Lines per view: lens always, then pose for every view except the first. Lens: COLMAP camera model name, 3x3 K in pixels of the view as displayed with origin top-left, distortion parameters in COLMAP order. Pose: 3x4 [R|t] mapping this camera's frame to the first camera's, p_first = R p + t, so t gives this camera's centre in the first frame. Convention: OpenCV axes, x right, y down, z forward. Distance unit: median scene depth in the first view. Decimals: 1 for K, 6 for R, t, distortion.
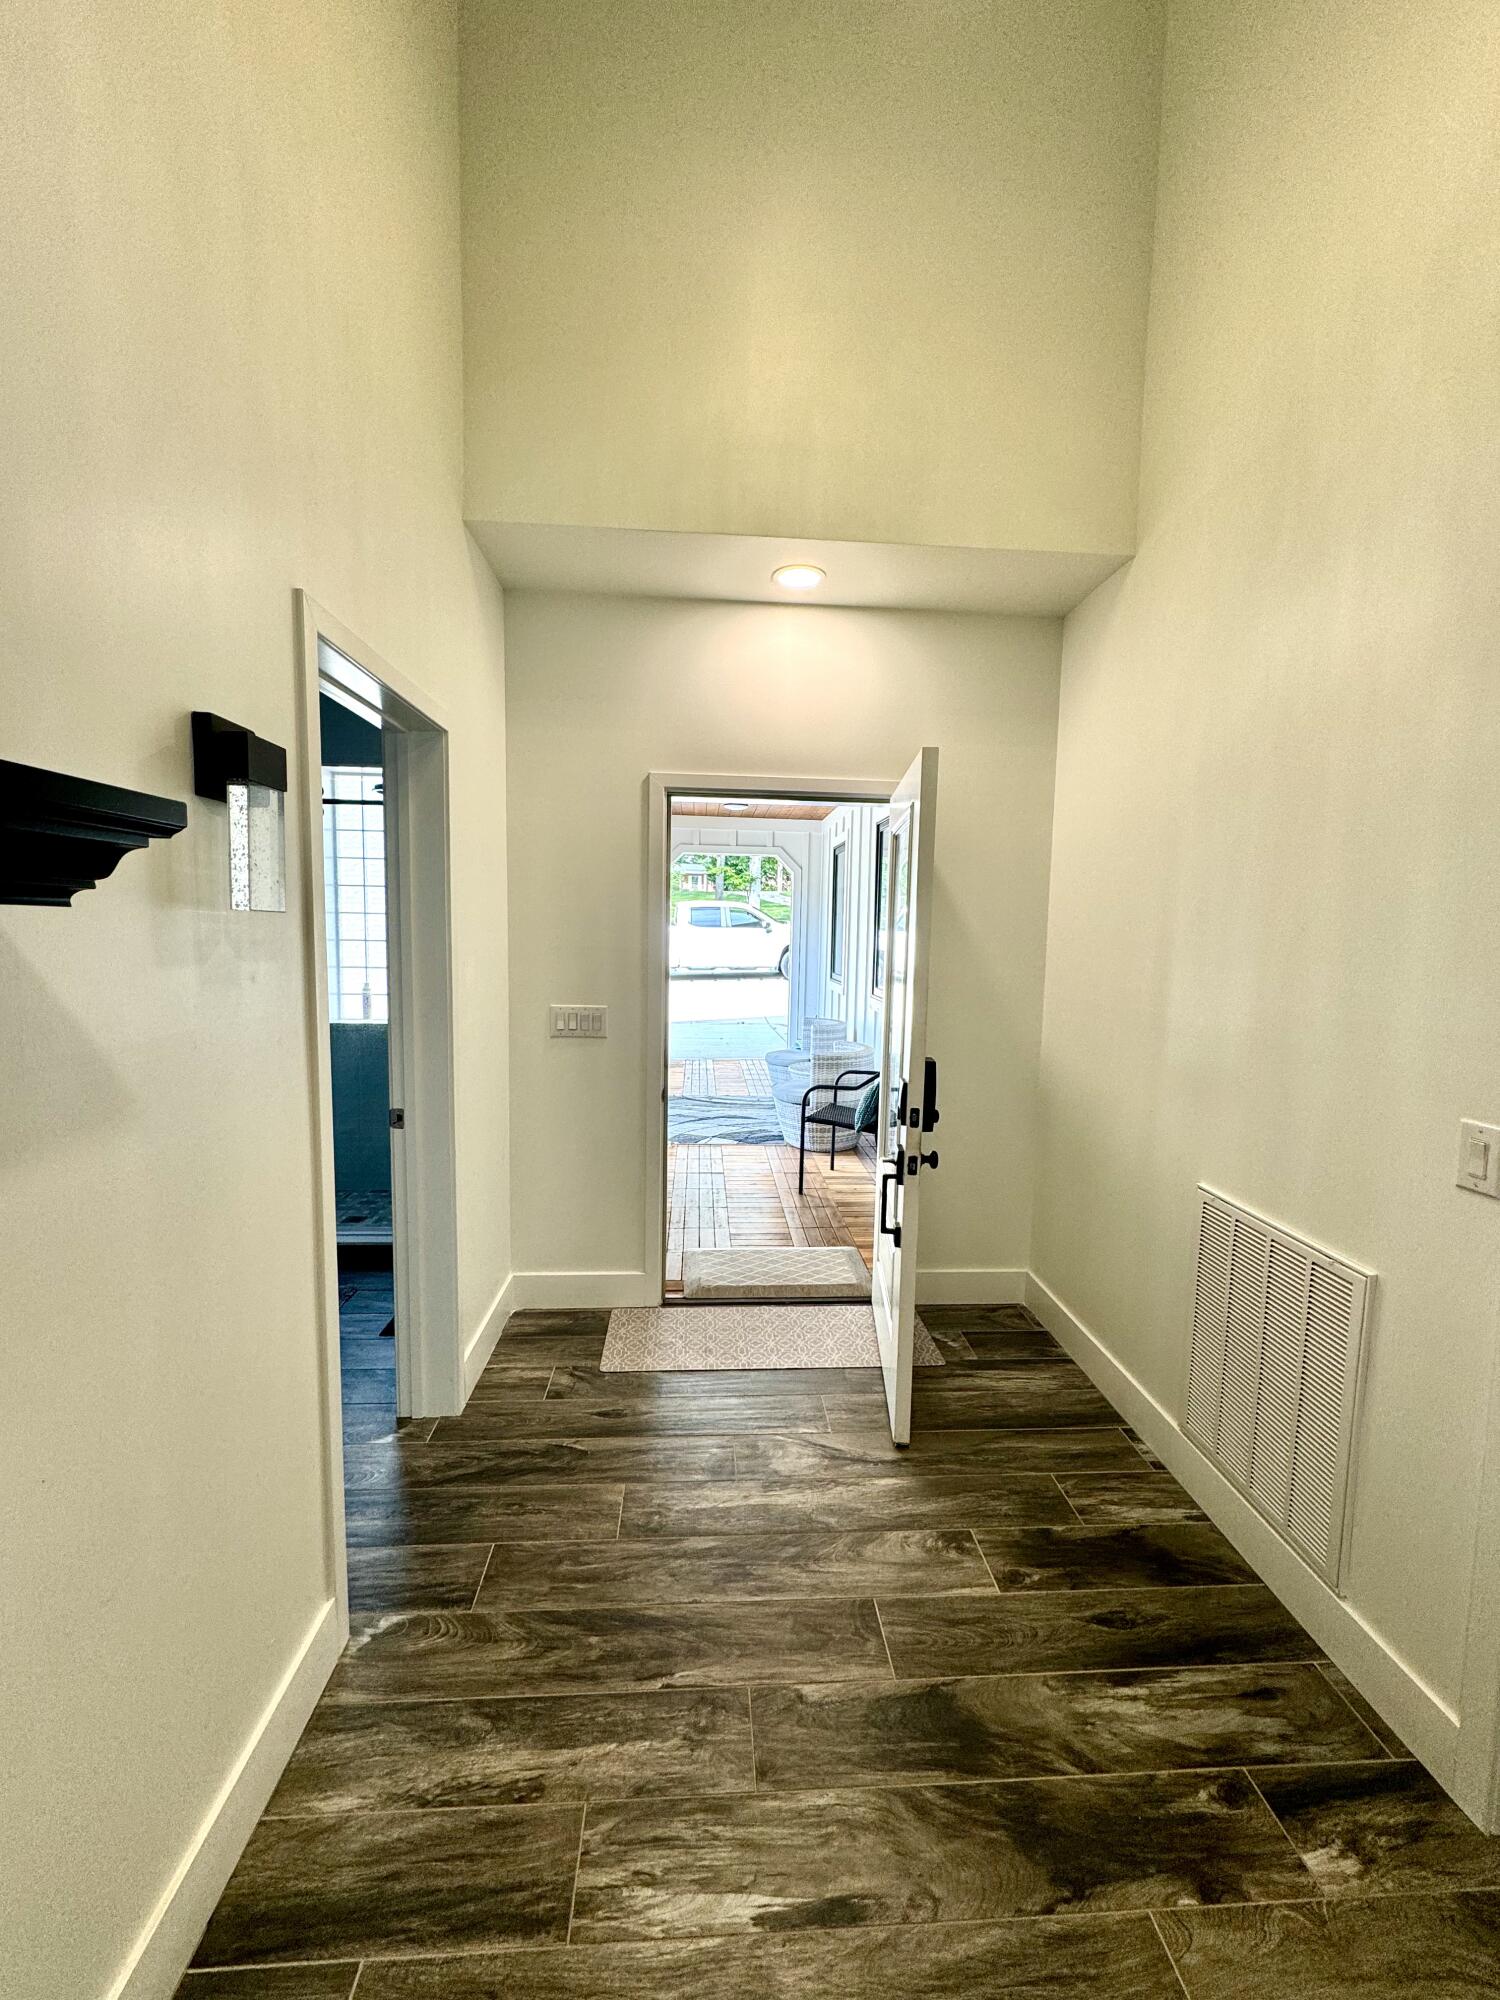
lens RADIAL K [[799.0, 0, 753.2], [0, 799.0, 996.5], [0, 0, 1]] dist [-0.002924, 0.000630]
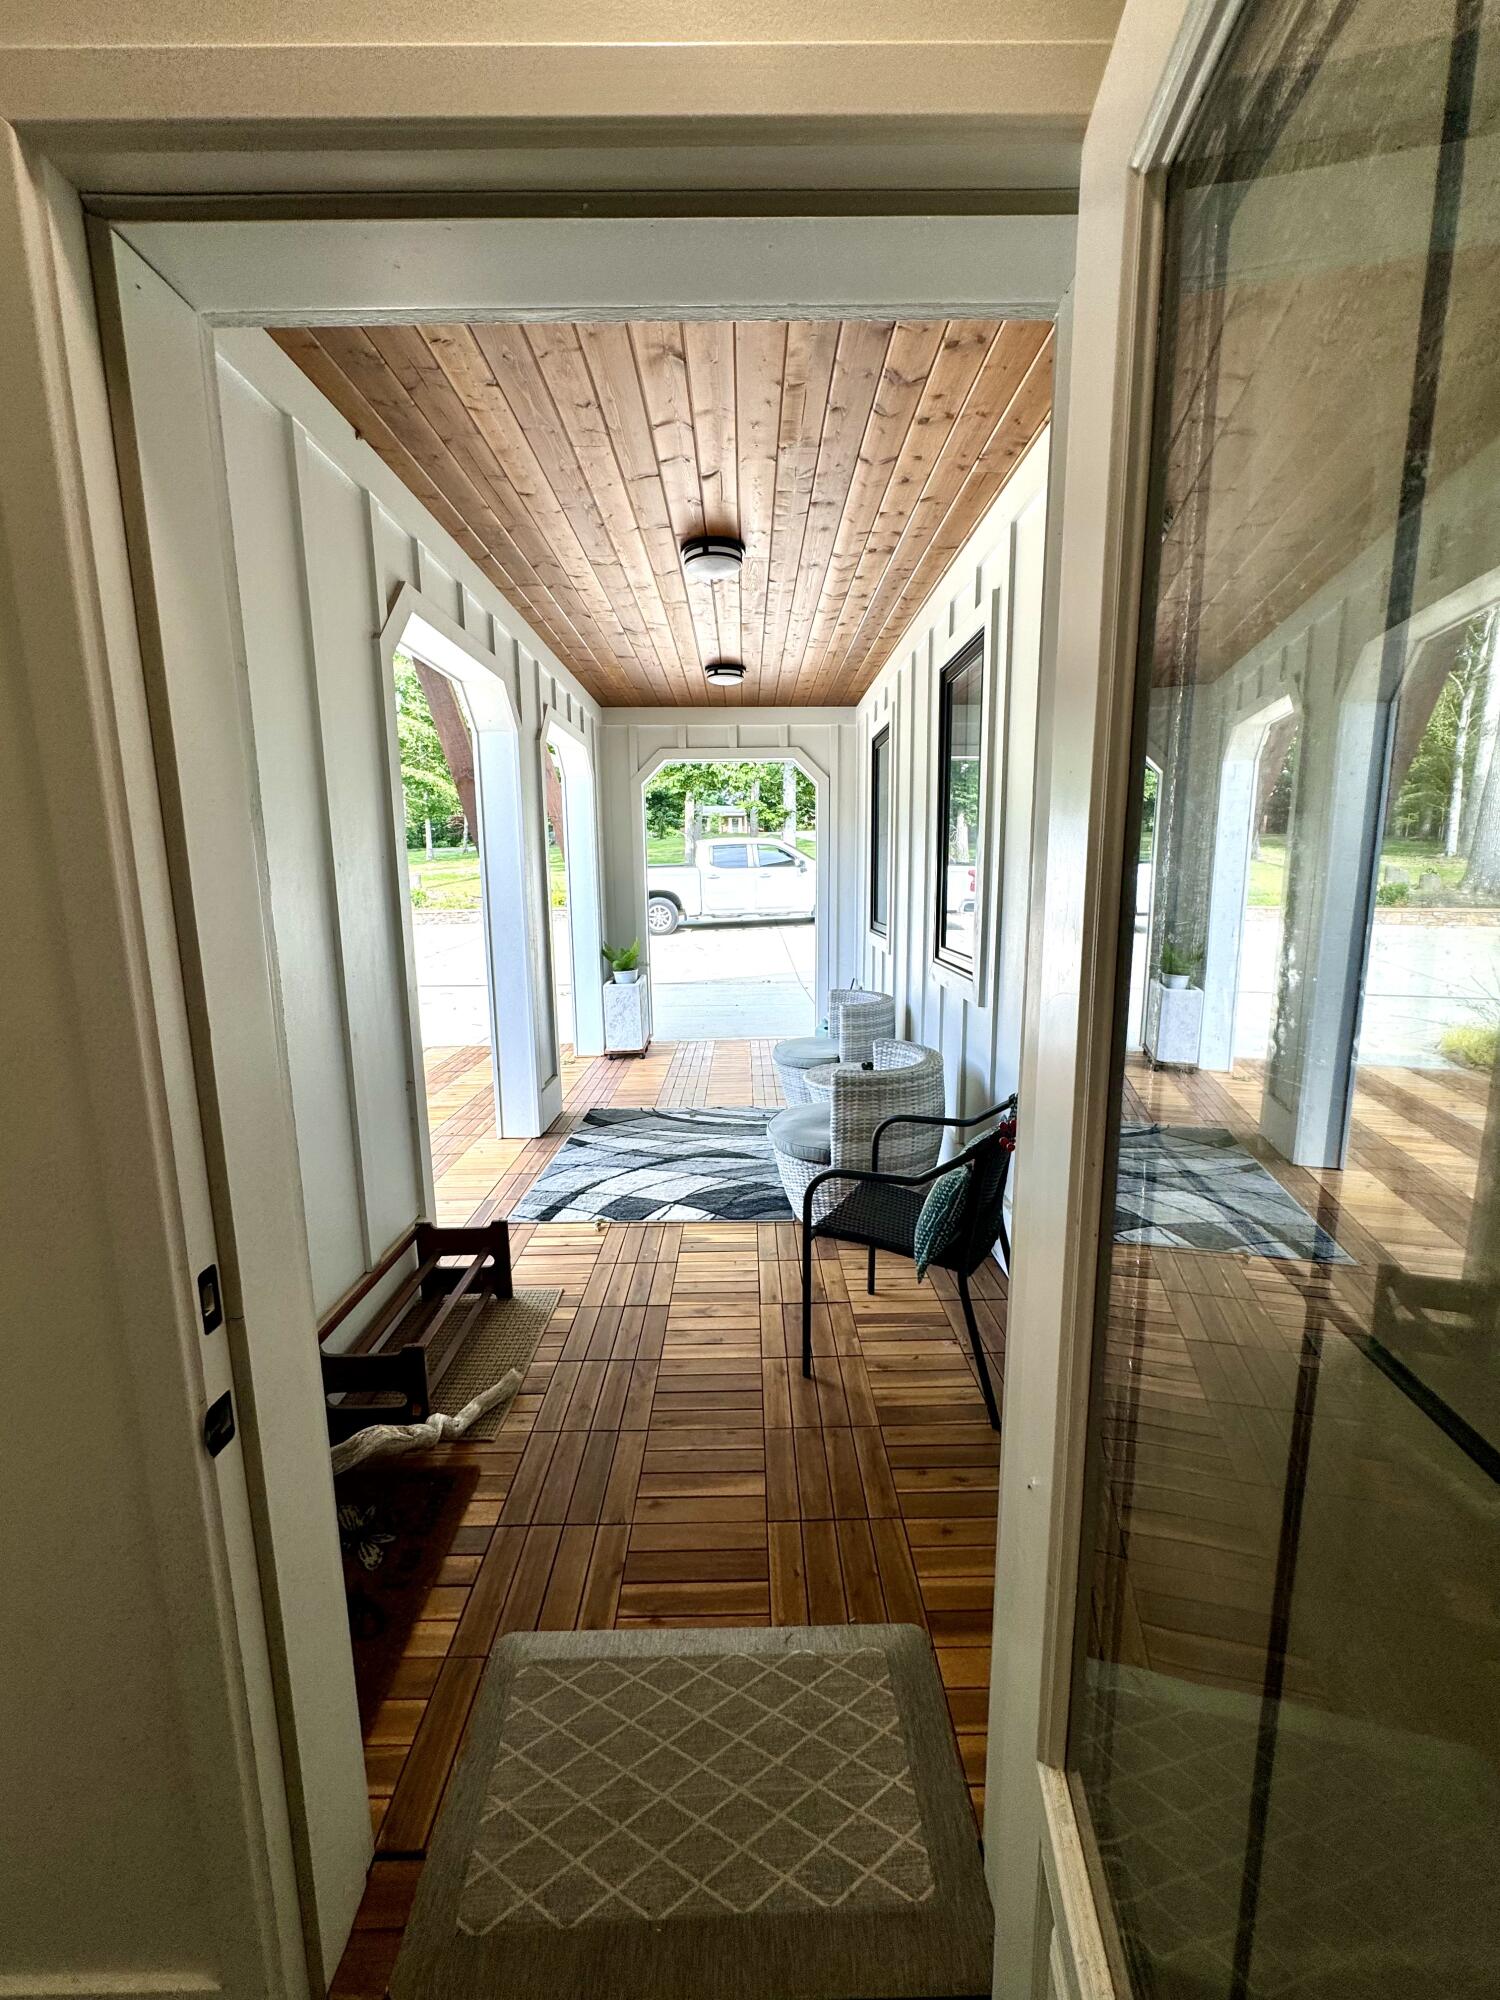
lens RADIAL K [[799.0, 0, 753.2], [0, 799.0, 996.5], [0, 0, 1]] dist [-0.002924, 0.000630]
pose [[0.997968, -0.021012, -0.060149, 0.035137], [0.025152, 0.997306, 0.068912, -0.015439], [0.058539, -0.070285, 0.995808, 0.294424]]
